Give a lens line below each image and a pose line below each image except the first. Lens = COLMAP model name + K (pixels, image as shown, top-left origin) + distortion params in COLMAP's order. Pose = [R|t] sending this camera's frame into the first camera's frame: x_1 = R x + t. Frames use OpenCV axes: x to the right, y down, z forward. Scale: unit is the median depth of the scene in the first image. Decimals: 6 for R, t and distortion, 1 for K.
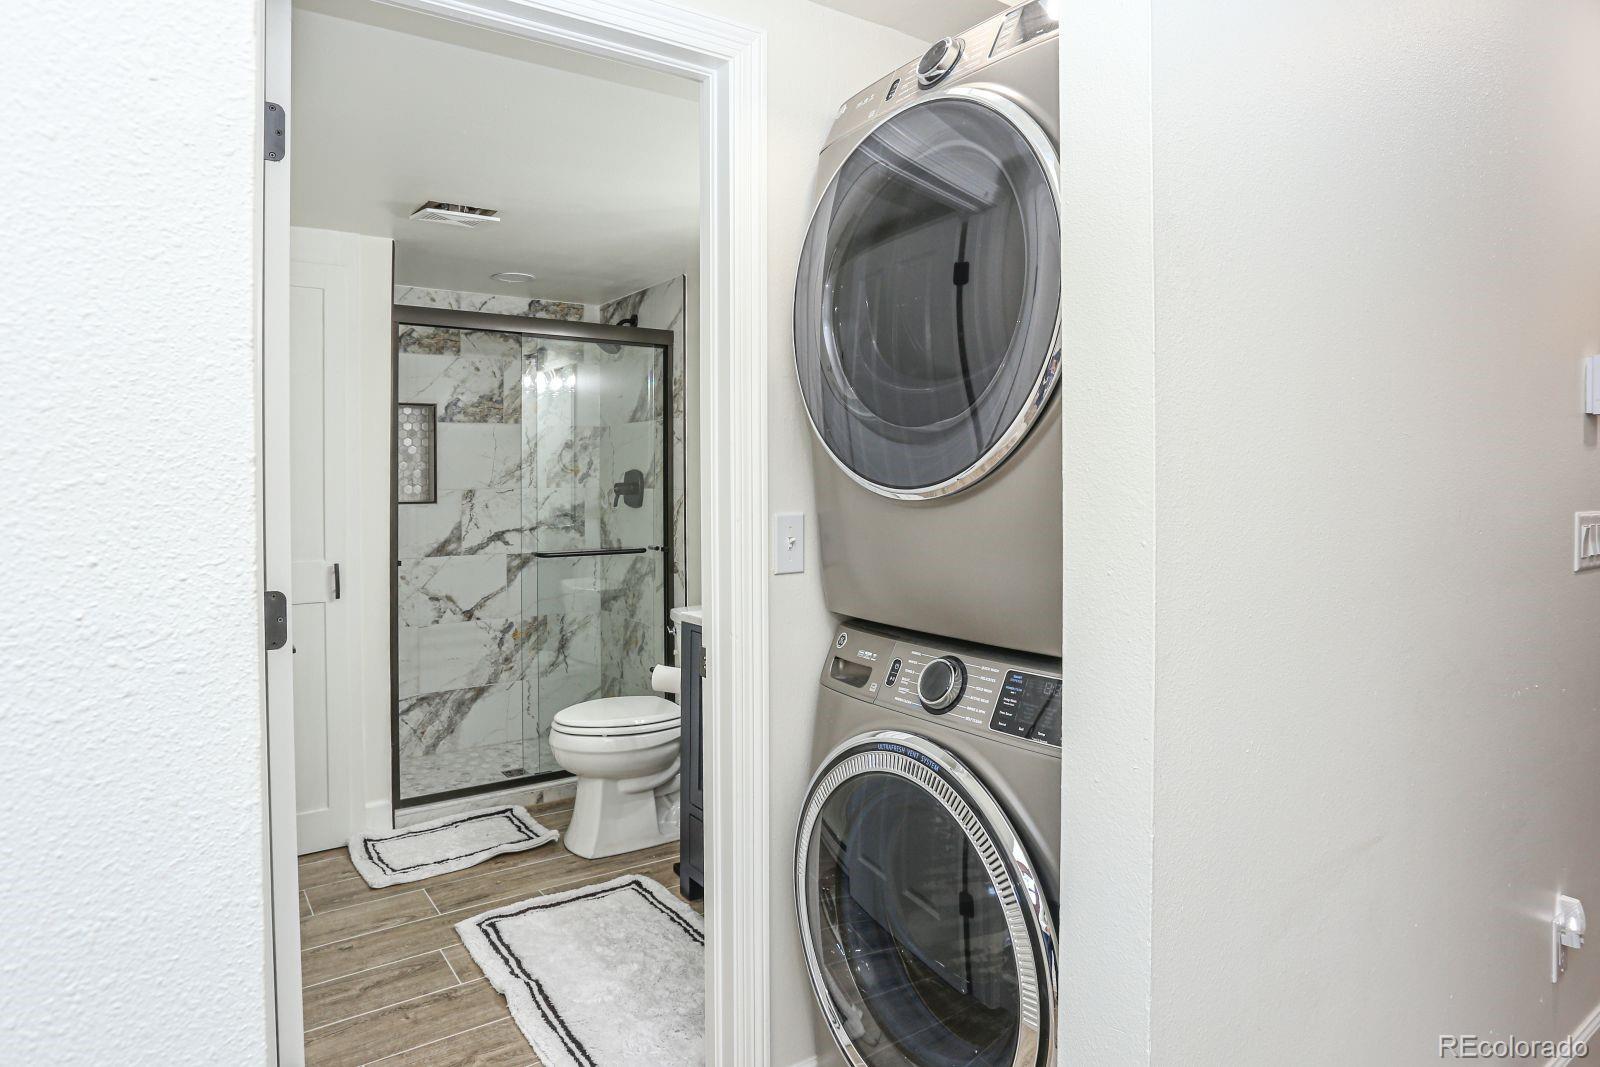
lens RADIAL K [[915.7, 0, 739.5], [0, 915.7, 471.4], [0, 0, 1]] dist [-0.076758, 0.047068]
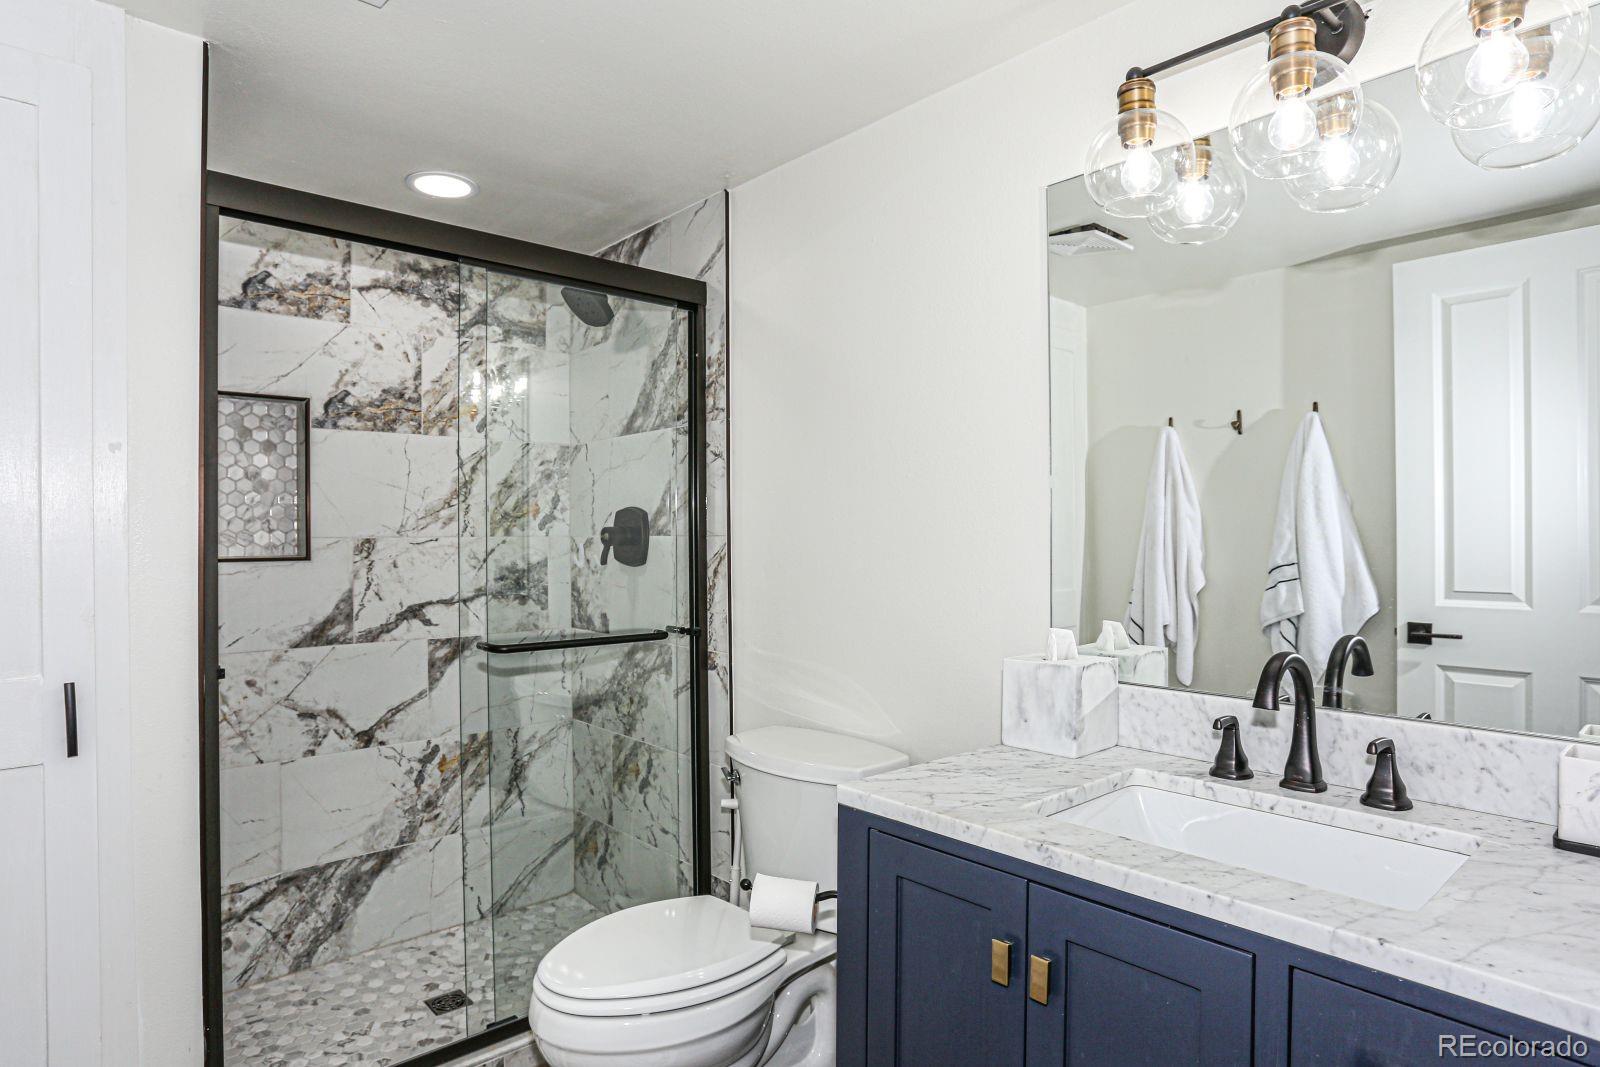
lens RADIAL K [[915.7, 0, 789.7], [0, 915.7, 542.7], [0, 0, 1]] dist [-0.076758, 0.047068]
pose [[0.989984, -0.001750, 0.141171, -0.097068], [0.000151, 0.999936, 0.011334, 0.016318], [-0.141182, -0.011200, 0.989920, 0.348876]]
